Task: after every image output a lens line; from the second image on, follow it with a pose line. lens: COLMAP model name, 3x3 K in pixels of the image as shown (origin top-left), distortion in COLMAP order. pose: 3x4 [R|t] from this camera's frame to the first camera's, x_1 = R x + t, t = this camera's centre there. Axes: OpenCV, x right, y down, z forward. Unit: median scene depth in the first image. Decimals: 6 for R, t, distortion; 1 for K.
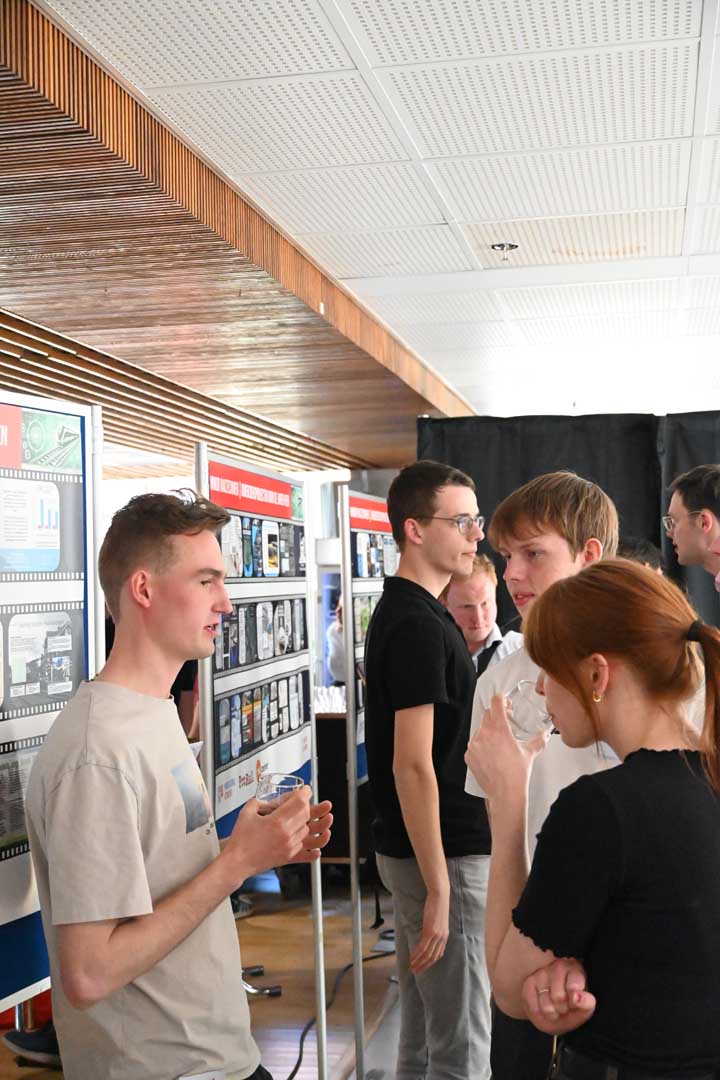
lens RADIAL K [[1489.8, 0, 358.9], [0, 1489.8, 540.1], [0, 0, 1]] dist [-0.004555, 0.000000]
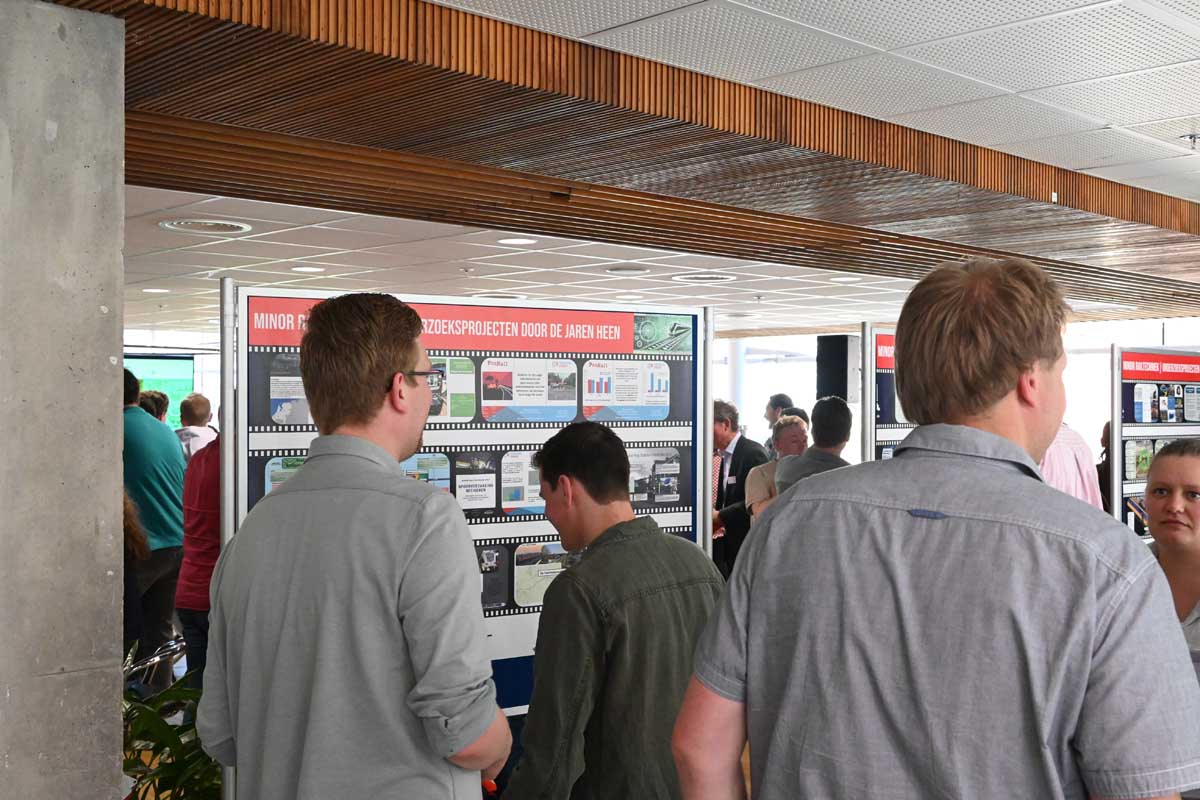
lens RADIAL K [[1314.8, 0, 600.0], [0, 1314.8, 402.0], [0, 0, 1]] dist [-0.005586, 0.000000]
pose [[0.816996, 0.000847, -0.576643, 0.504071], [0.007911, 0.999888, 0.012677, -0.014888], [0.576590, -0.014919, 0.816898, -0.119169]]
